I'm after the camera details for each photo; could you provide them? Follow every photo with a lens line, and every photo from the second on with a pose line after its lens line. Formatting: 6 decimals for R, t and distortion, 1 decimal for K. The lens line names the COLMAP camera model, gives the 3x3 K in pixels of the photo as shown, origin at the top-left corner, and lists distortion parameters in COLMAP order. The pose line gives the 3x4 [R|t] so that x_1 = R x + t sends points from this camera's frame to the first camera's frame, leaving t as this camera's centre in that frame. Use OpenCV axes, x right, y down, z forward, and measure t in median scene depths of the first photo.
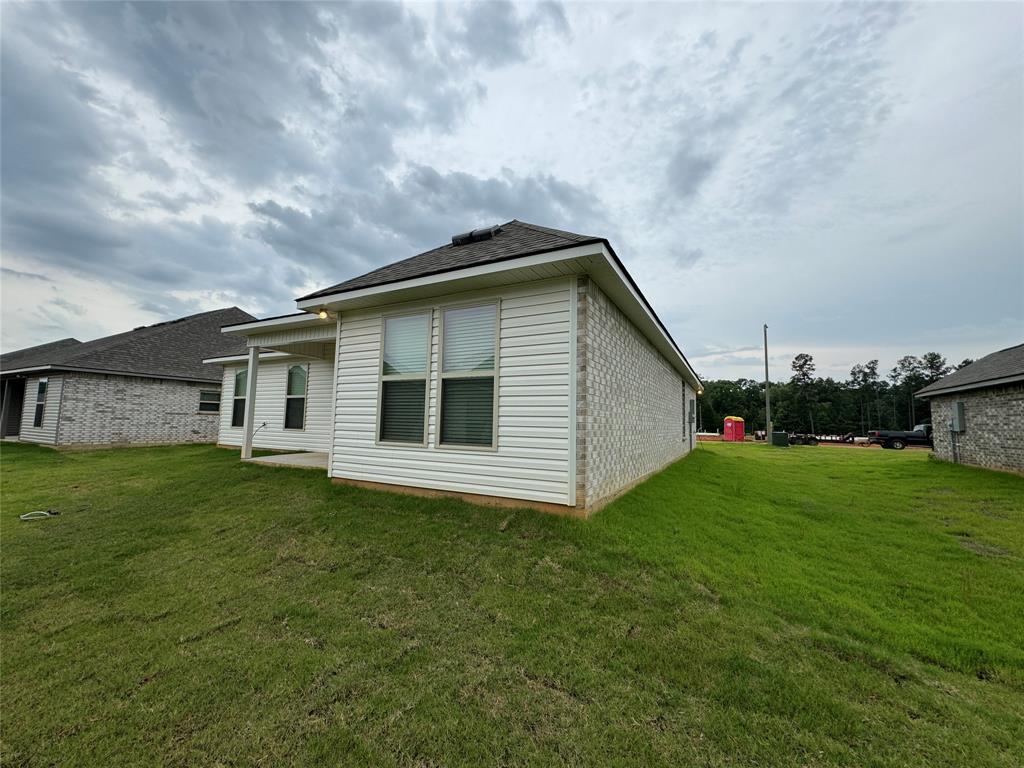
lens RADIAL K [[407.8, 0, 512.9], [0, 407.8, 391.9], [0, 0, 1]] dist [-0.003062, 0.000466]
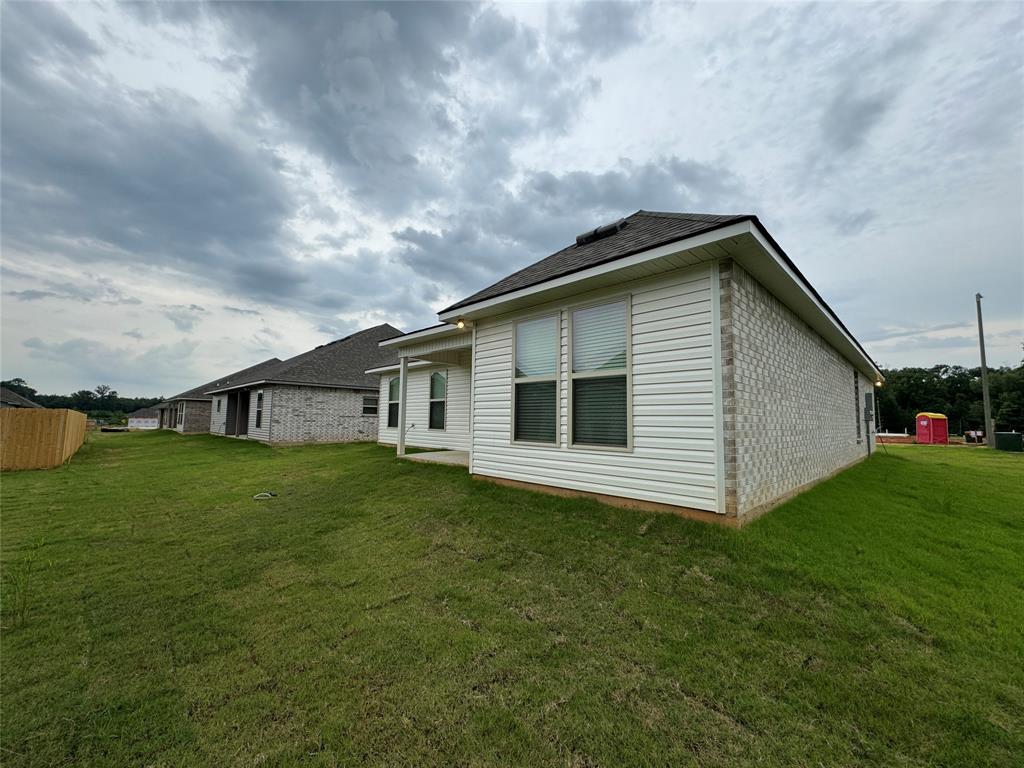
lens RADIAL K [[407.8, 0, 511.6], [0, 407.8, 391.9], [0, 0, 1]] dist [-0.003062, 0.000466]
pose [[0.955101, -0.027987, -0.294955, -0.021722], [0.028044, 0.999599, -0.004037, -0.000925], [0.294950, -0.004416, 0.955503, -0.006031]]
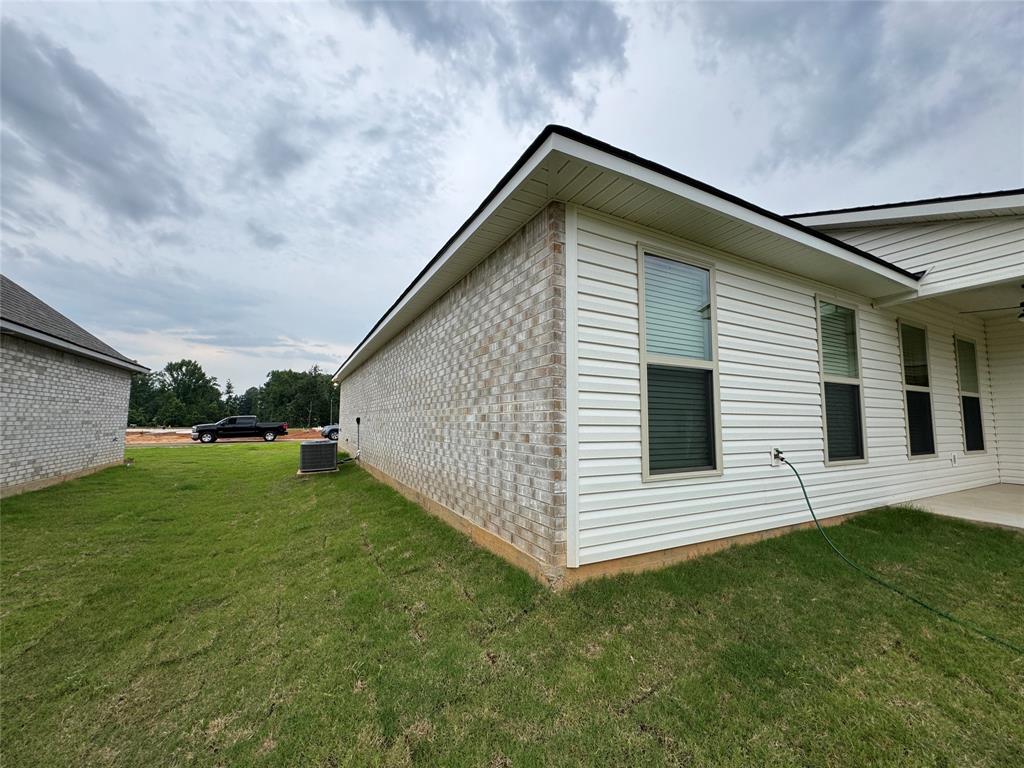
lens RADIAL K [[407.8, 0, 511.2], [0, 407.8, 387.3], [0, 0, 1]] dist [-0.003062, 0.000466]
pose [[0.553112, 0.069058, 0.830240, -0.794206], [-0.063042, 0.997171, -0.040943, 0.039548], [-0.830718, -0.029694, 0.555901, 0.839227]]
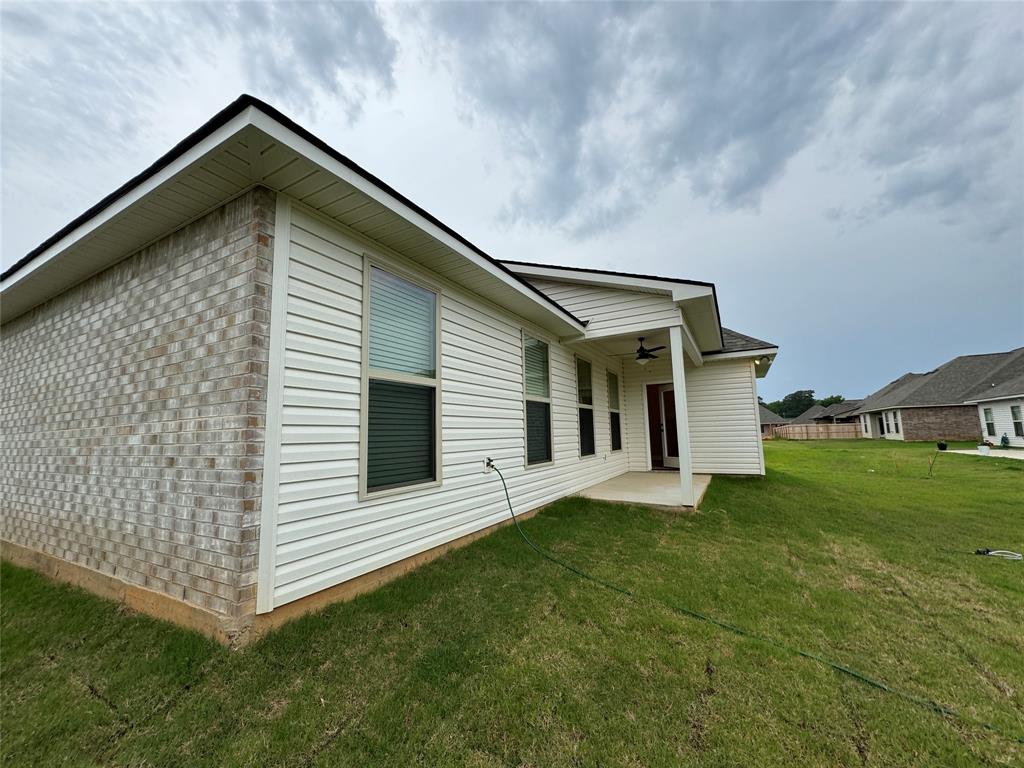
lens RADIAL K [[407.8, 0, 514.4], [0, 407.8, 388.1], [0, 0, 1]] dist [-0.003062, 0.000466]
pose [[0.003228, 0.107068, 0.994246, -0.774040], [-0.046301, 0.993201, -0.106805, 0.035646], [-0.998922, -0.045690, 0.008163, 0.802866]]
